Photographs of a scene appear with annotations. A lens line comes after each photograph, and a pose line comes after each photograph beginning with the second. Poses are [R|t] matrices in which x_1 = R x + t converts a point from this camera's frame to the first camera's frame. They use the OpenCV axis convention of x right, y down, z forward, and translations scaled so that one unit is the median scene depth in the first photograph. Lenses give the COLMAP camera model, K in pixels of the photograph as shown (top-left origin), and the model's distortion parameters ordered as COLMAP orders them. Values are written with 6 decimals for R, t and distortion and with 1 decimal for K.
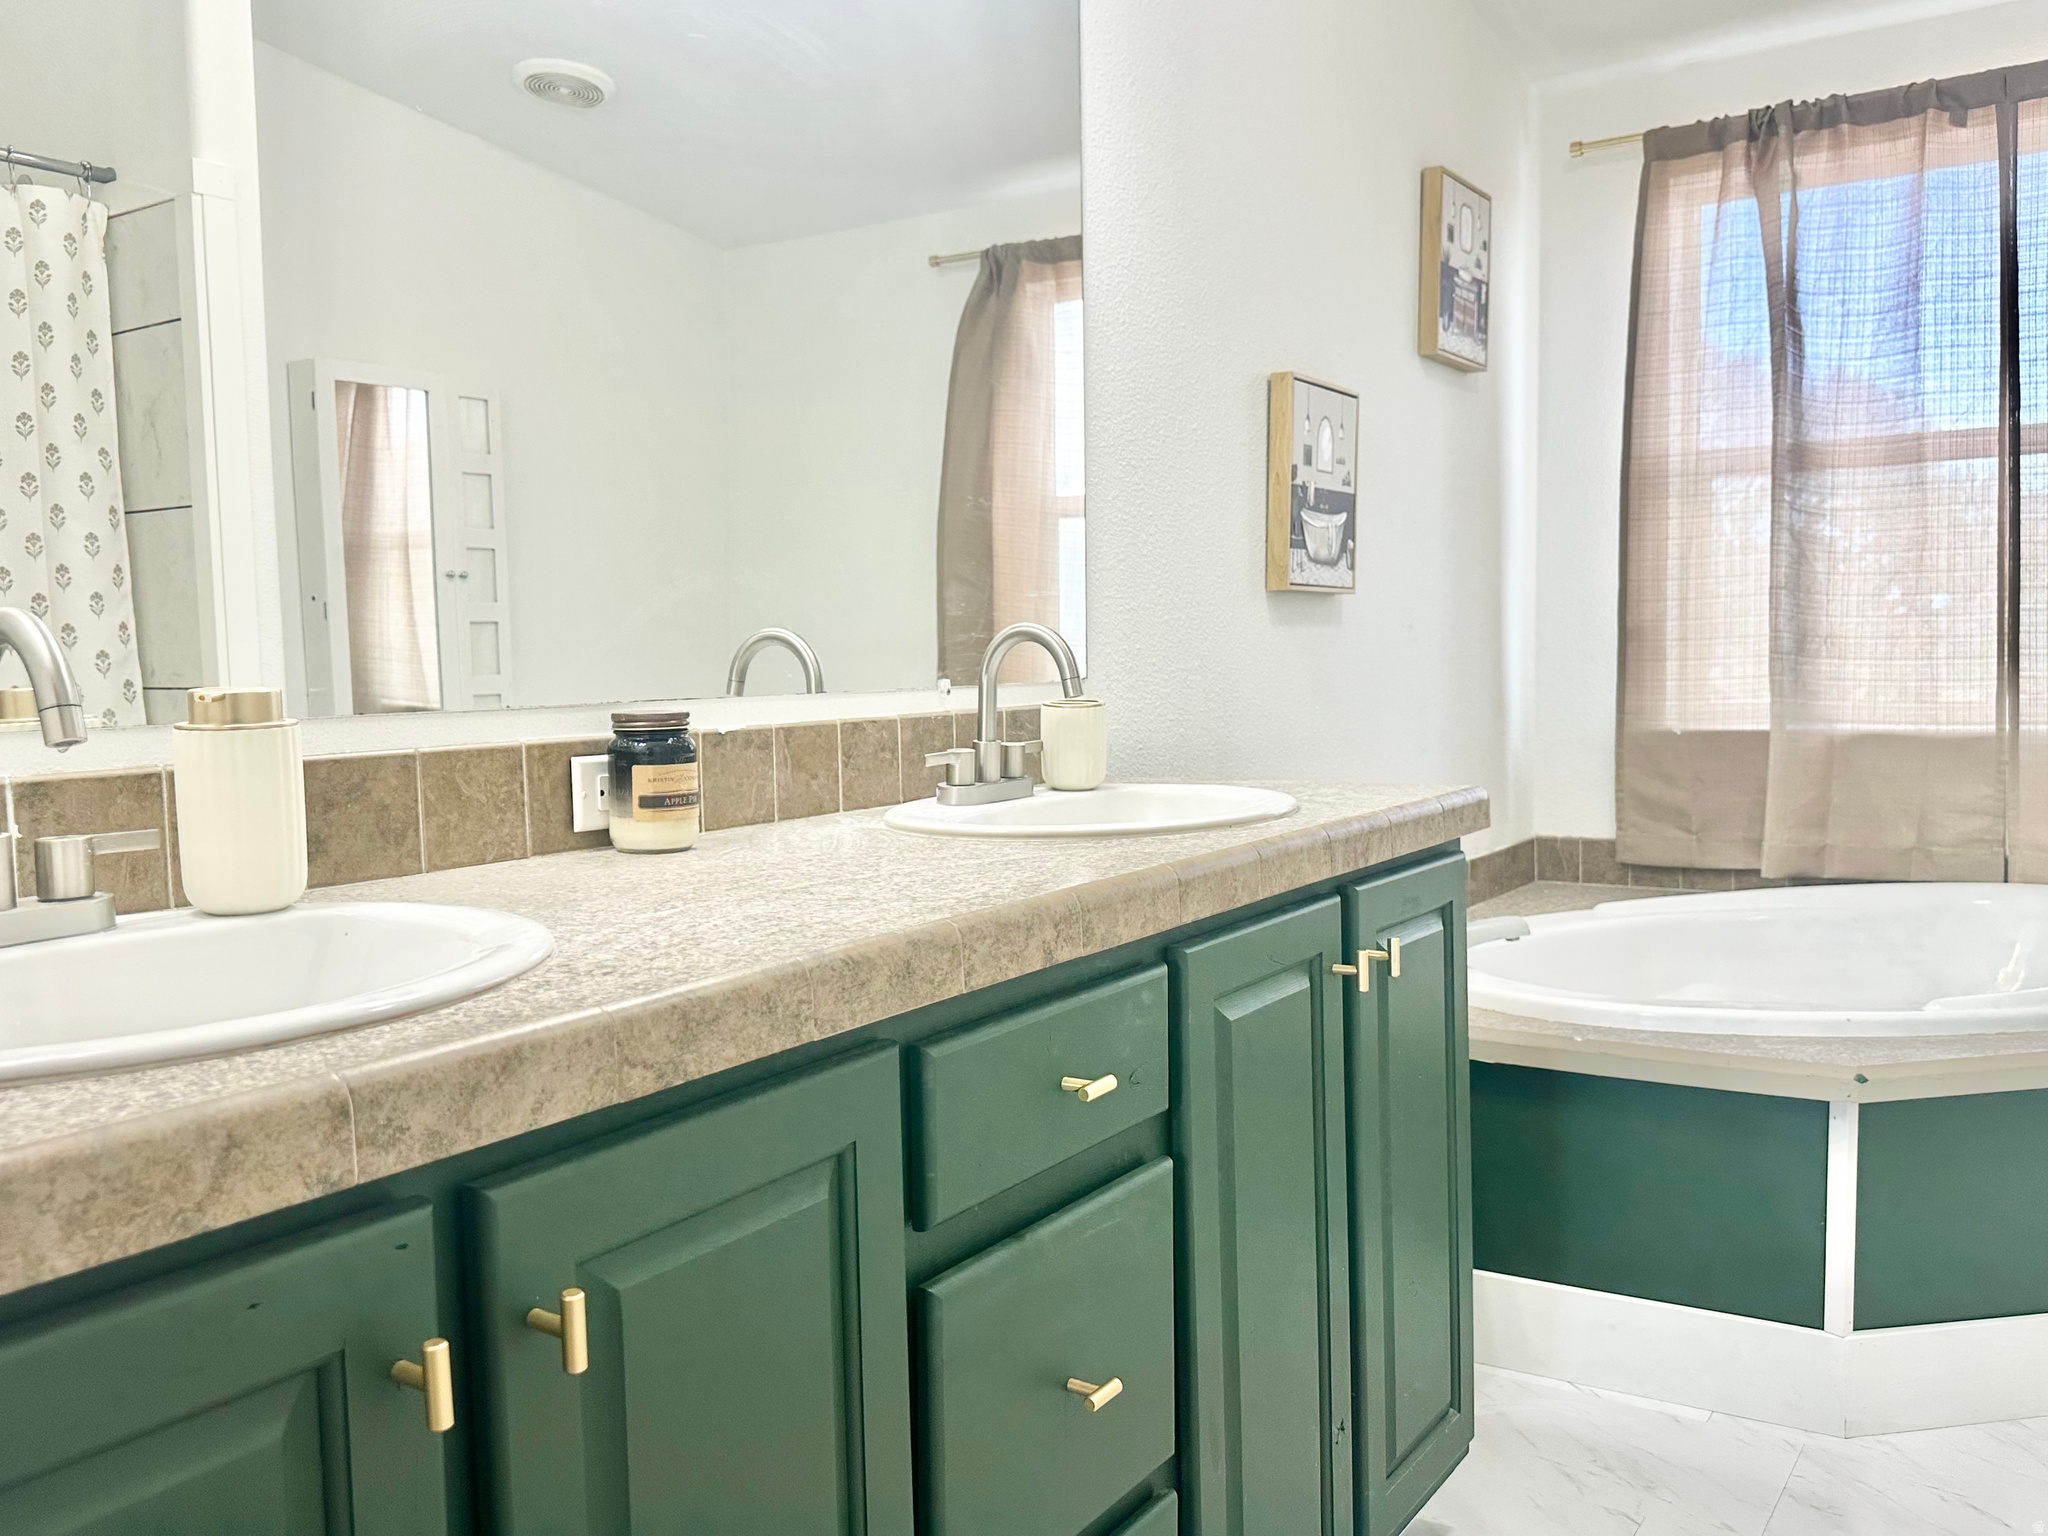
lens RADIAL K [[1632.5, 0, 1029.7], [0, 1632.5, 779.8], [0, 0, 1]] dist [0.142478, -0.262349]
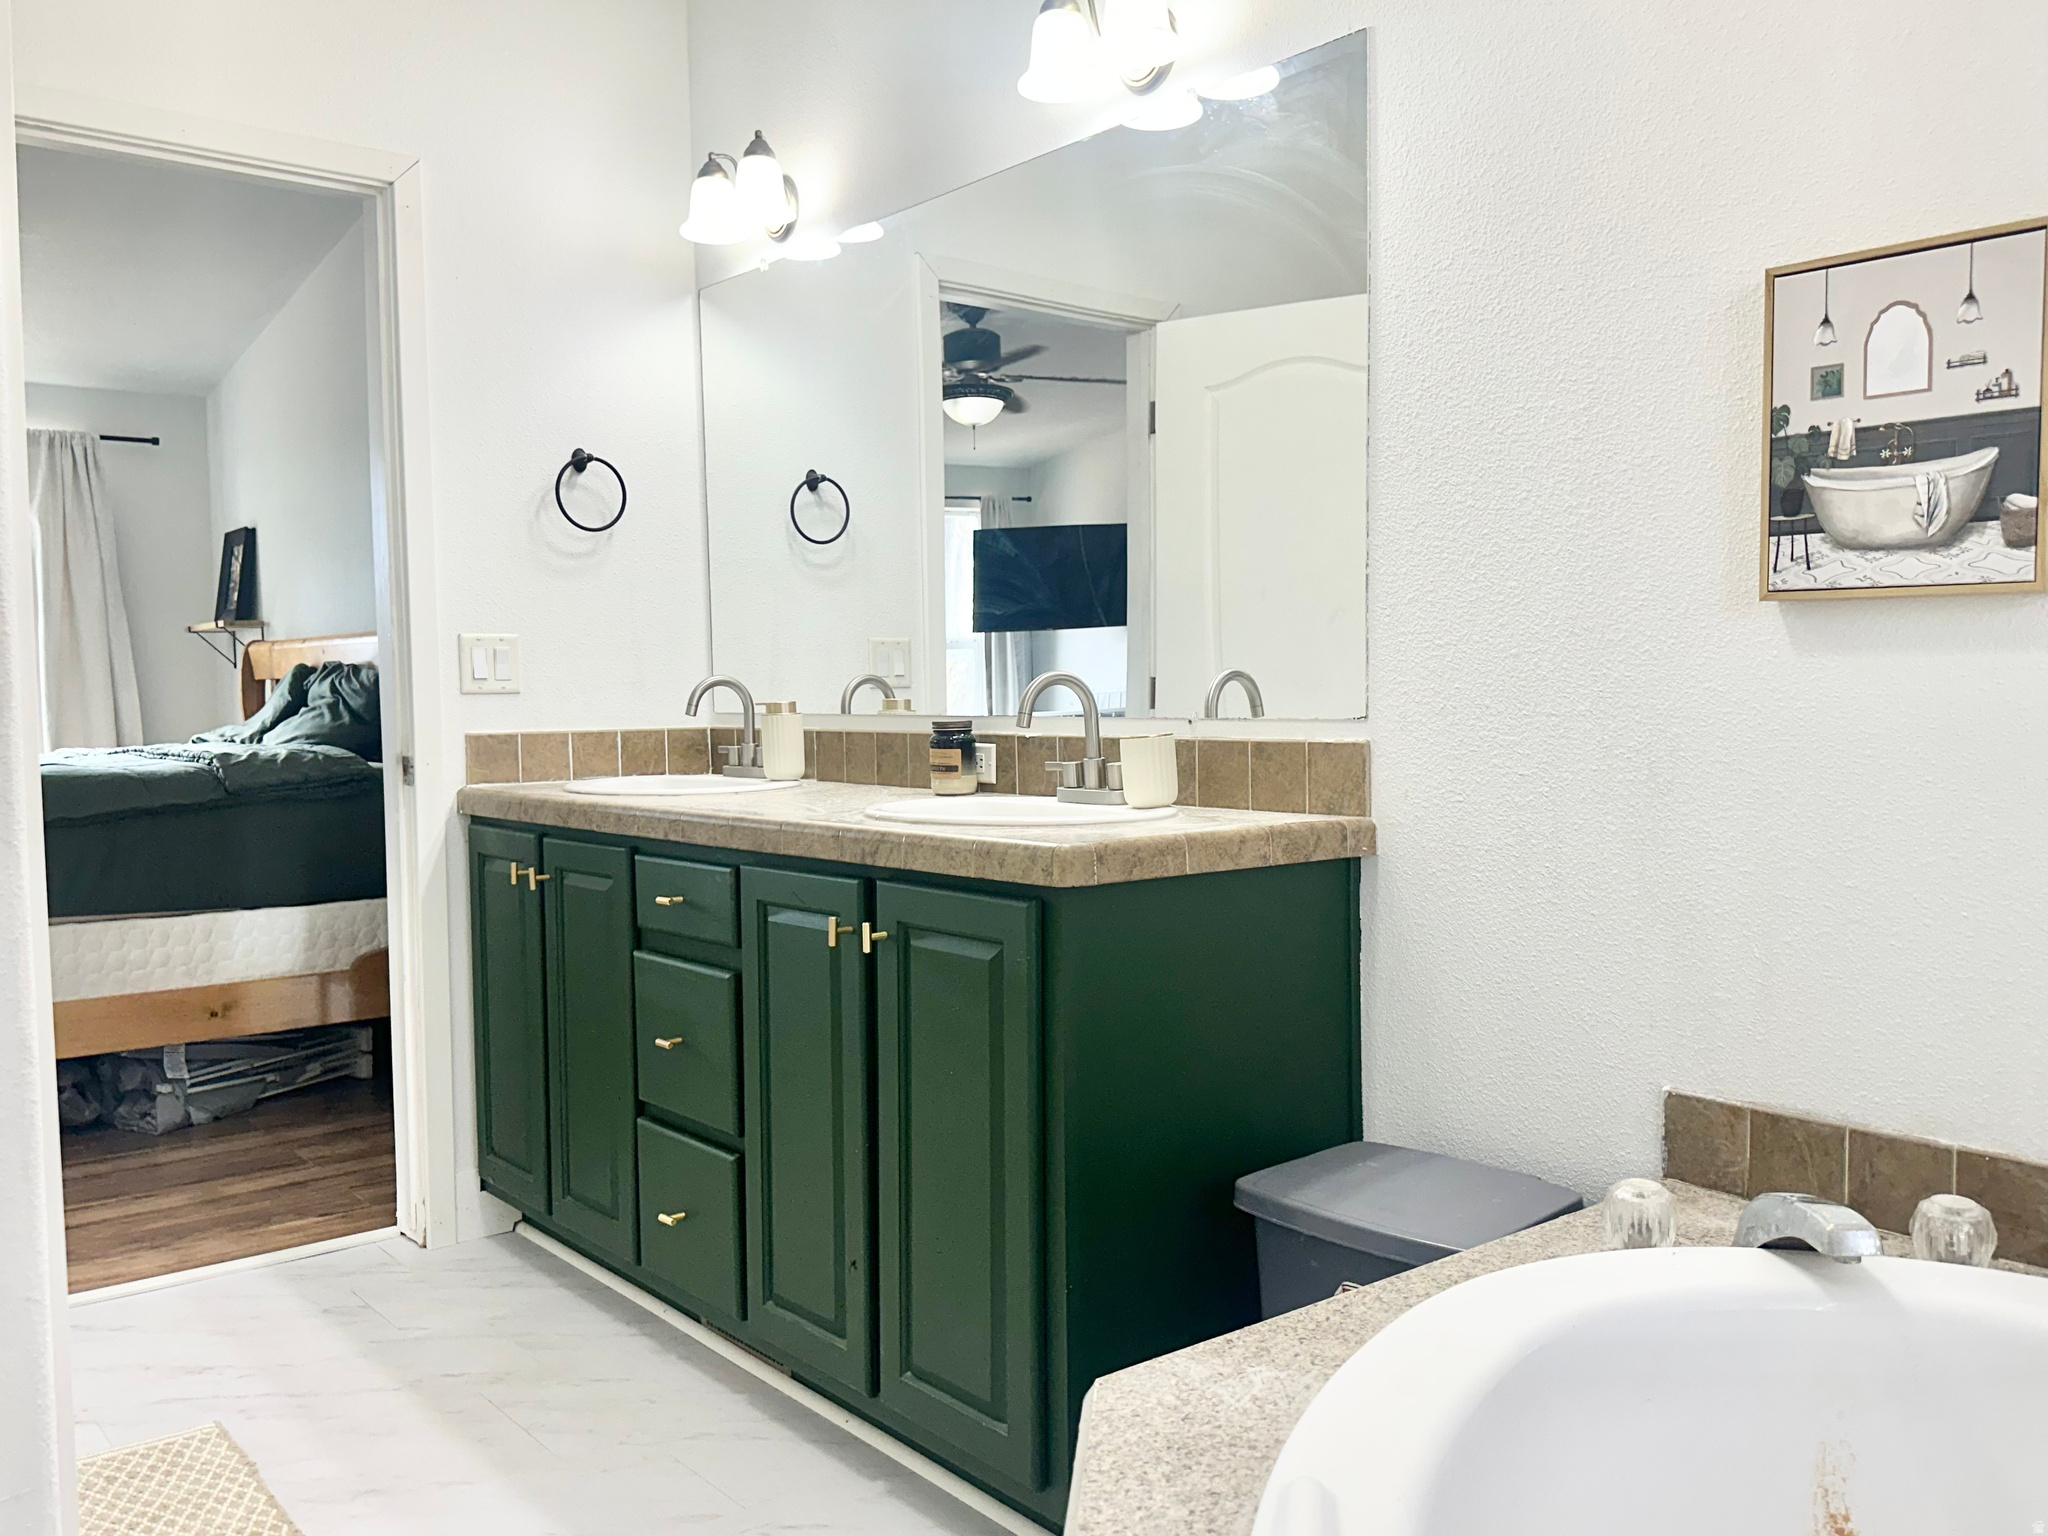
lens RADIAL K [[1632.5, 0, 1029.7], [0, 1632.5, 779.8], [0, 0, 1]] dist [0.142478, -0.262349]
pose [[-0.285414, 0.093292, -0.953853, 1.222855], [-0.043250, 0.992983, 0.110061, -0.145901], [0.957428, 0.072667, -0.279377, 1.262128]]
